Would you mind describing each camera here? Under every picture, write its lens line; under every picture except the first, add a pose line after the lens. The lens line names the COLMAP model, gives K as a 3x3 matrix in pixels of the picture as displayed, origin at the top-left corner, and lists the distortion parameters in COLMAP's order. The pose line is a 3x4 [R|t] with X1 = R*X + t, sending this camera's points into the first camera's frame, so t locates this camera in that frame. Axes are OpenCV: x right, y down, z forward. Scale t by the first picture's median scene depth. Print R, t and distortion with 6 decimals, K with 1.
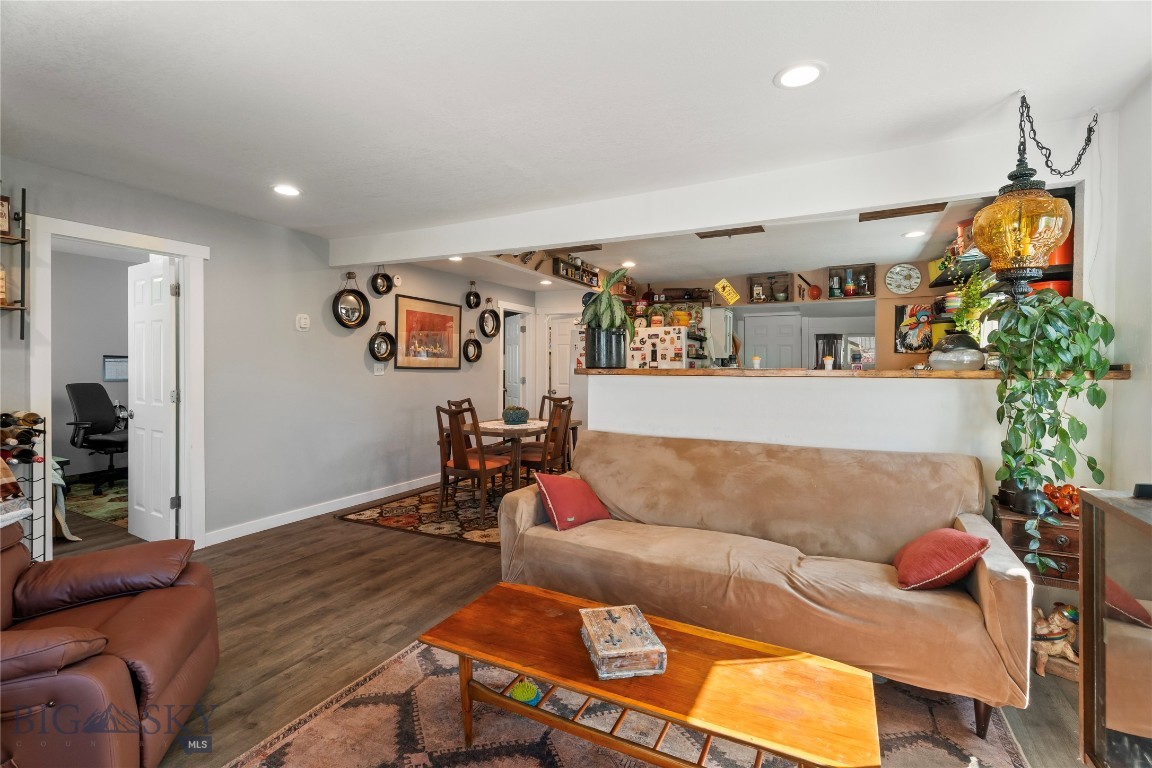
lens RADIAL K [[541.1, 0, 570.5], [0, 541.1, 374.3], [0, 0, 1]] dist [0.003505, -0.001832]
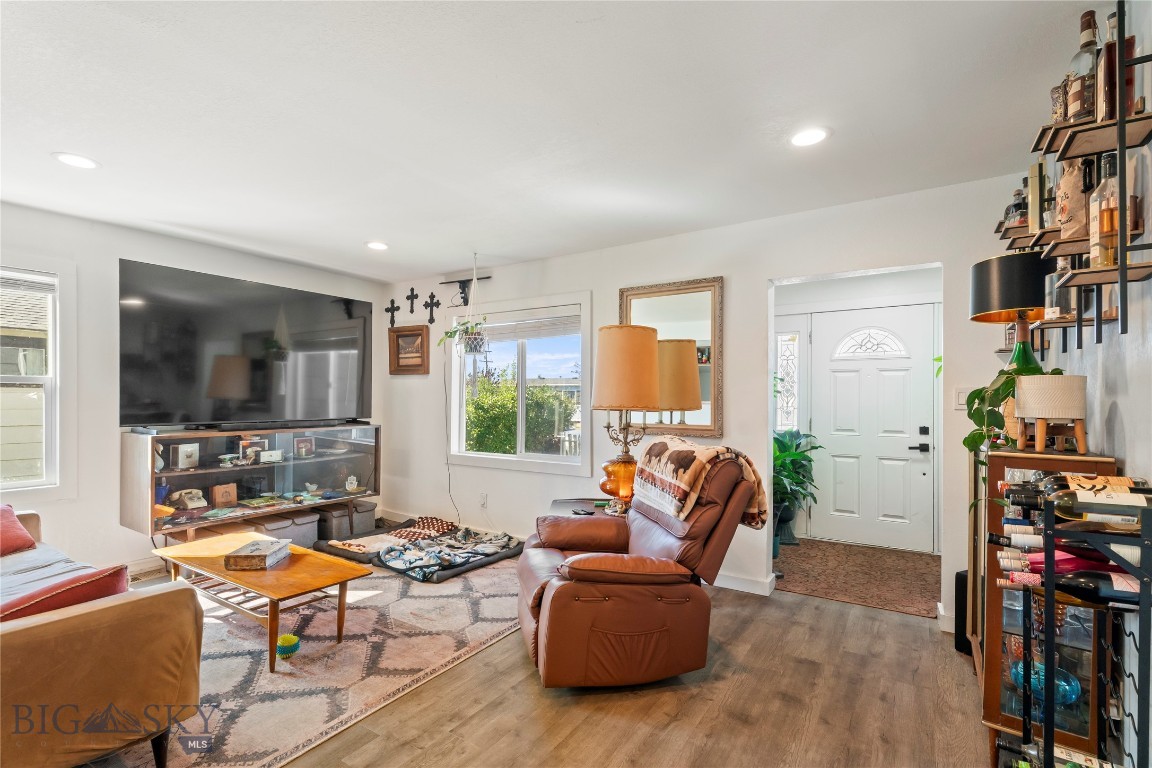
lens RADIAL K [[541.1, 0, 574.3], [0, 541.1, 388.6], [0, 0, 1]] dist [0.003505, -0.001832]
pose [[-0.996640, -0.006563, 0.081645, -0.781625], [-0.005962, 0.999953, 0.007600, -0.032877], [-0.081691, 0.007088, -0.996632, 1.990073]]
